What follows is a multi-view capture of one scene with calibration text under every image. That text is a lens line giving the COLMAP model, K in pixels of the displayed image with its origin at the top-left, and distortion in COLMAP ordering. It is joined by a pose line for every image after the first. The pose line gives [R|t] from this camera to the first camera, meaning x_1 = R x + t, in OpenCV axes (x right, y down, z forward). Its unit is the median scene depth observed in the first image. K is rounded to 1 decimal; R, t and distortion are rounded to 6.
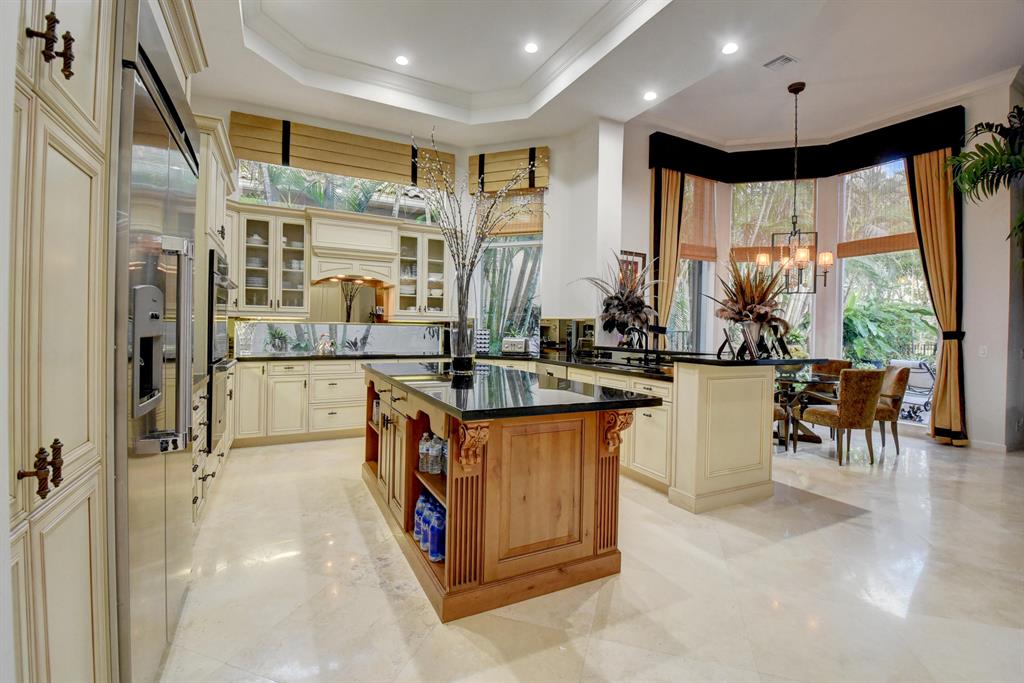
lens RADIAL K [[453.8, 0, 504.0], [0, 453.8, 330.1], [0, 0, 1]] dist [-0.004309, -0.014061]
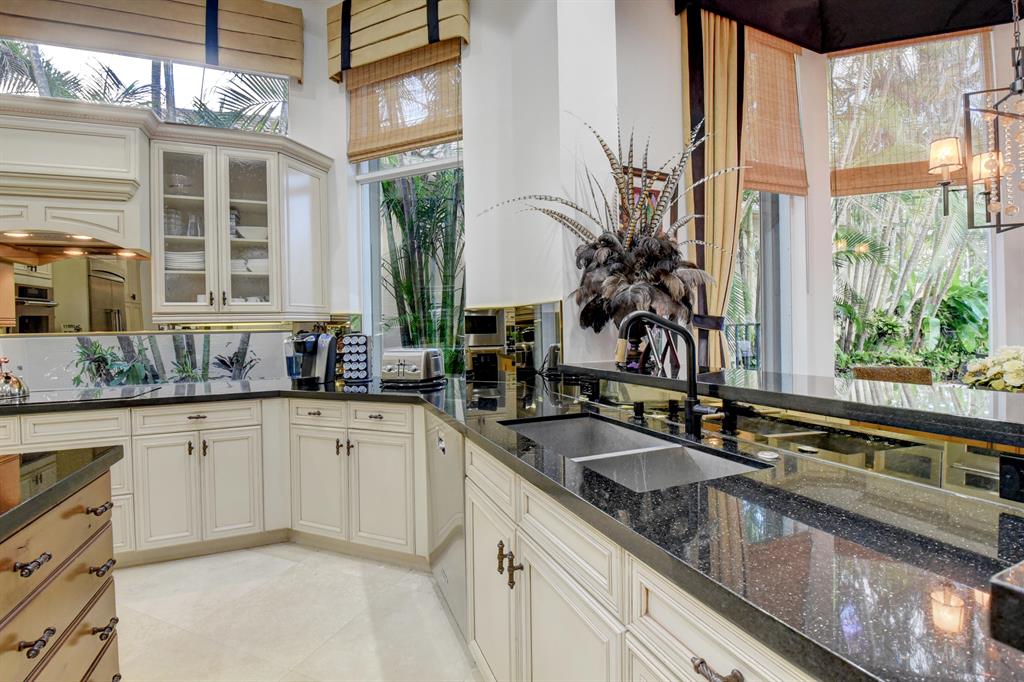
lens RADIAL K [[453.8, 0, 506.7], [0, 453.8, 329.2], [0, 0, 1]] dist [-0.004309, -0.014061]
pose [[0.997432, -0.038312, -0.060510, 0.171657], [0.038145, 0.999265, -0.003905, 0.001114], [0.060616, 0.001586, 0.998160, 0.563652]]
